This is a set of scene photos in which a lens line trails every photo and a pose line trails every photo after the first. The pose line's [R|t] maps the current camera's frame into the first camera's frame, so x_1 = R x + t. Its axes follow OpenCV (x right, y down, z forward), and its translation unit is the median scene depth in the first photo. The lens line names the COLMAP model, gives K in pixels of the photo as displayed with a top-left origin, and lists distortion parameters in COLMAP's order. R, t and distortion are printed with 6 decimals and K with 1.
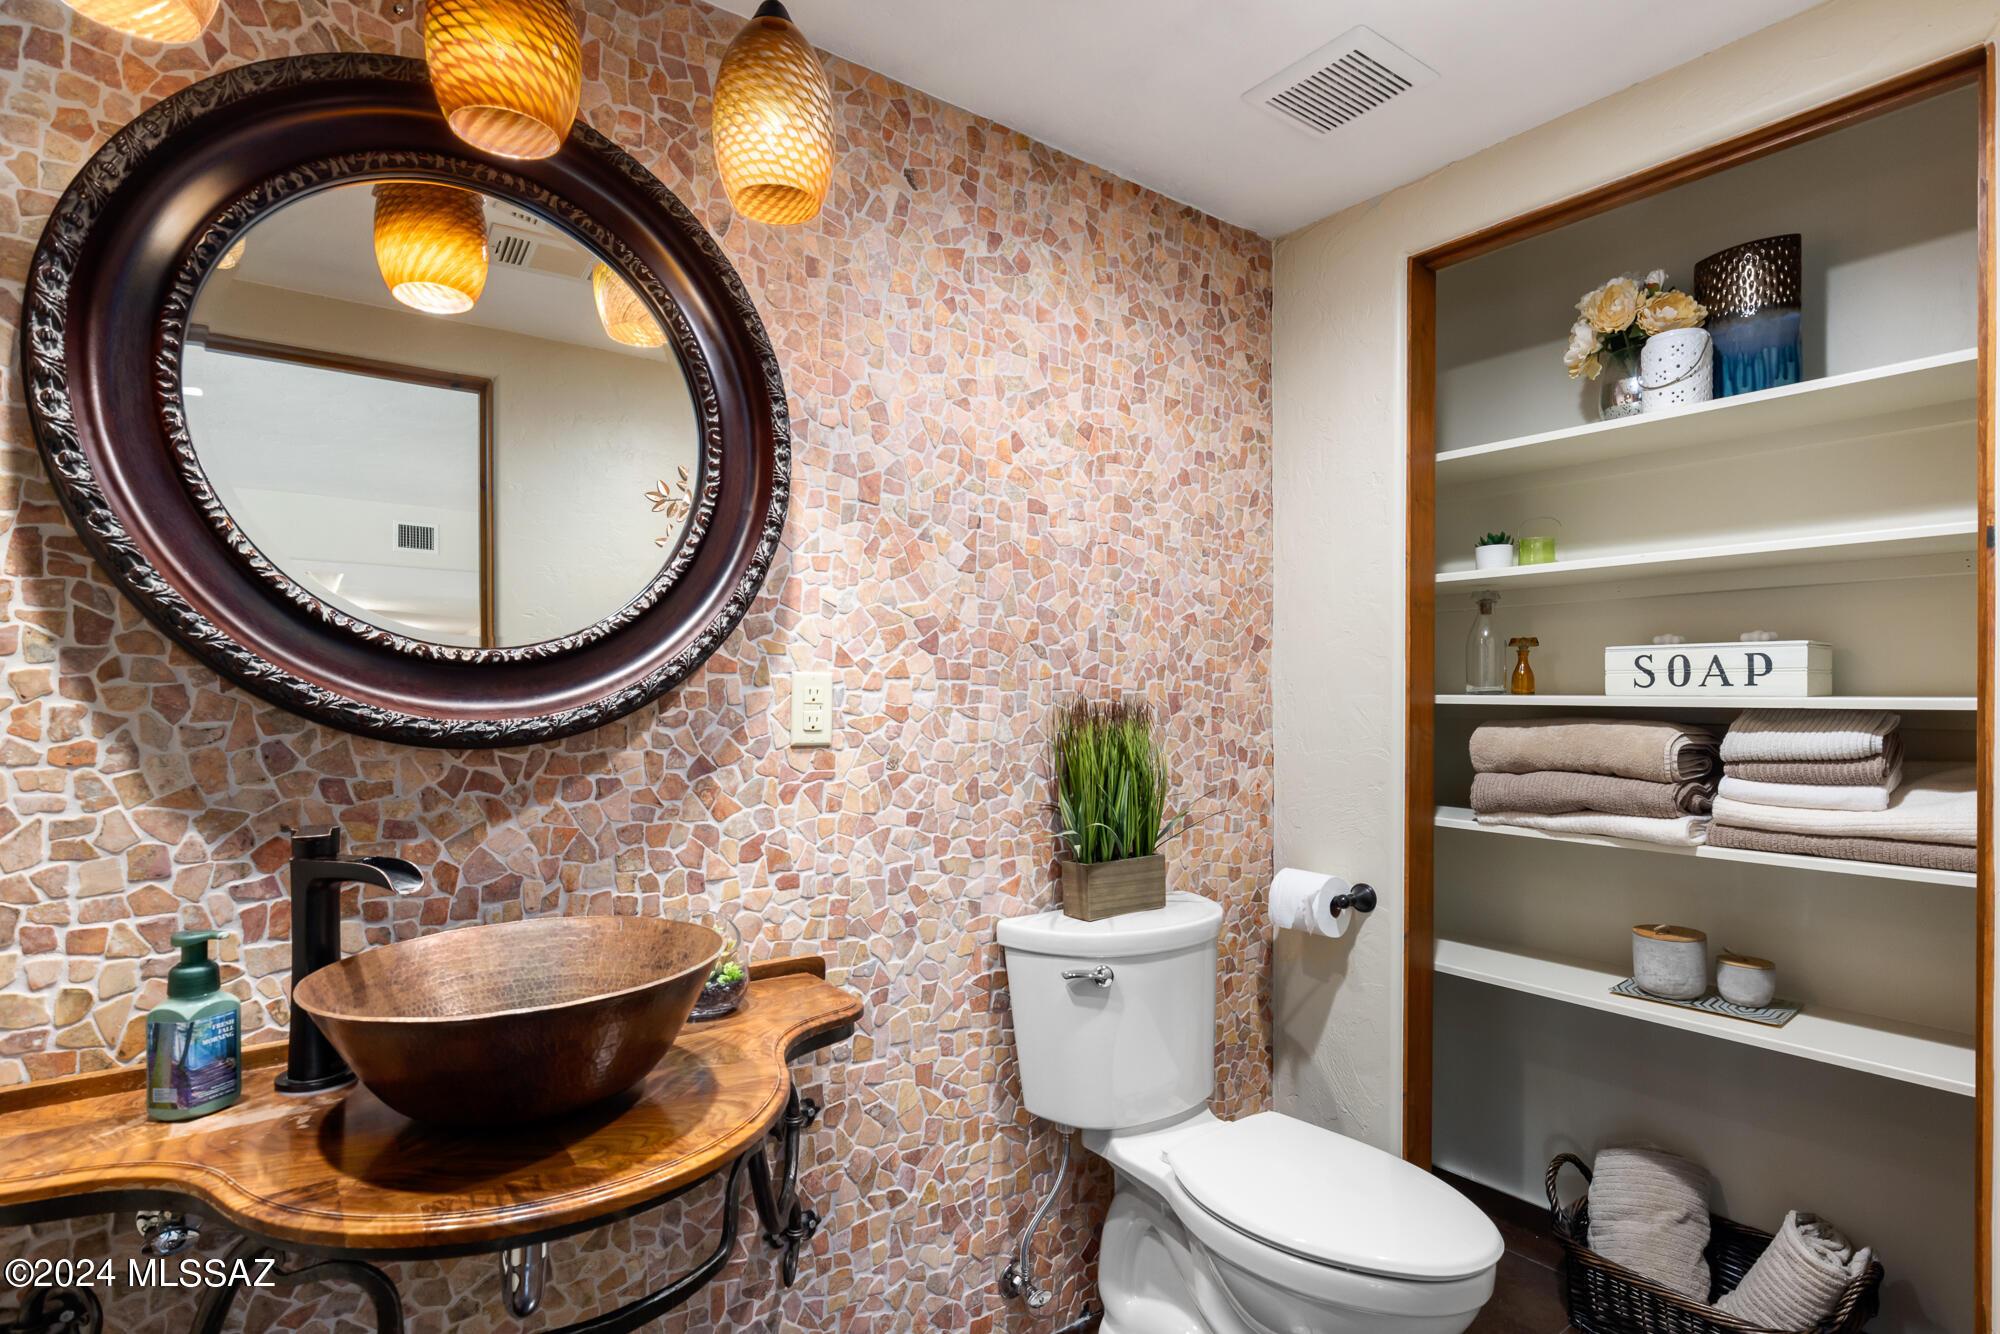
lens RADIAL K [[1004.7, 0, 1000.9], [0, 1004.7, 678.7], [0, 0, 1]] dist [-0.003988, -0.000457]
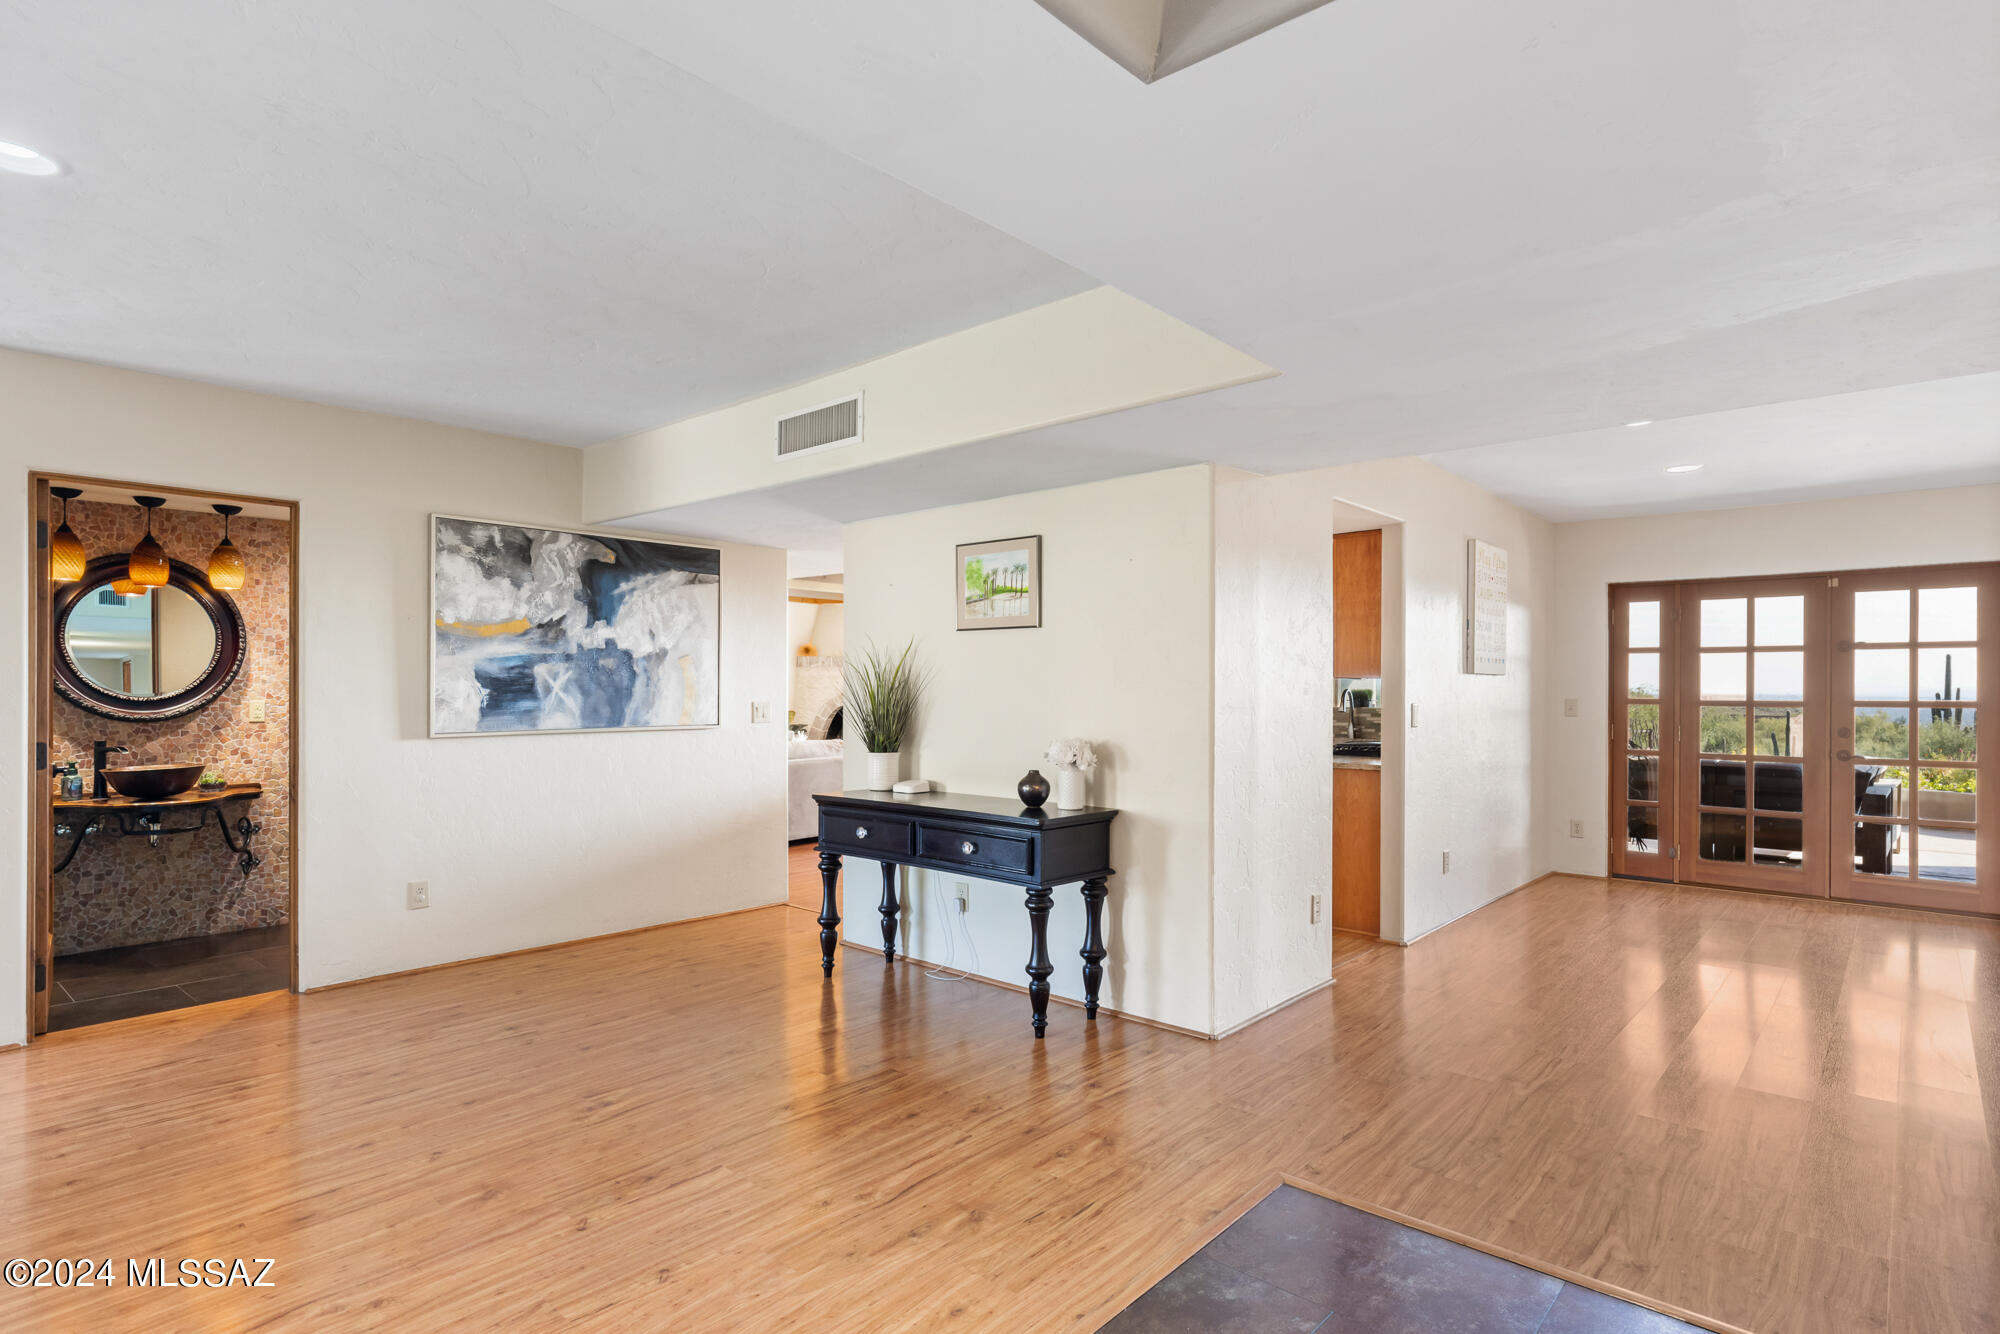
lens RADIAL K [[1023.8, 0, 1000.3], [0, 1023.8, 673.5], [0, 0, 1]] dist [-0.003402, 0.000510]
pose [[0.982931, 0.009046, 0.183751, 1.831188], [-0.011945, 0.999821, 0.014678, -0.198560], [-0.183585, -0.016623, 0.982863, -3.183801]]
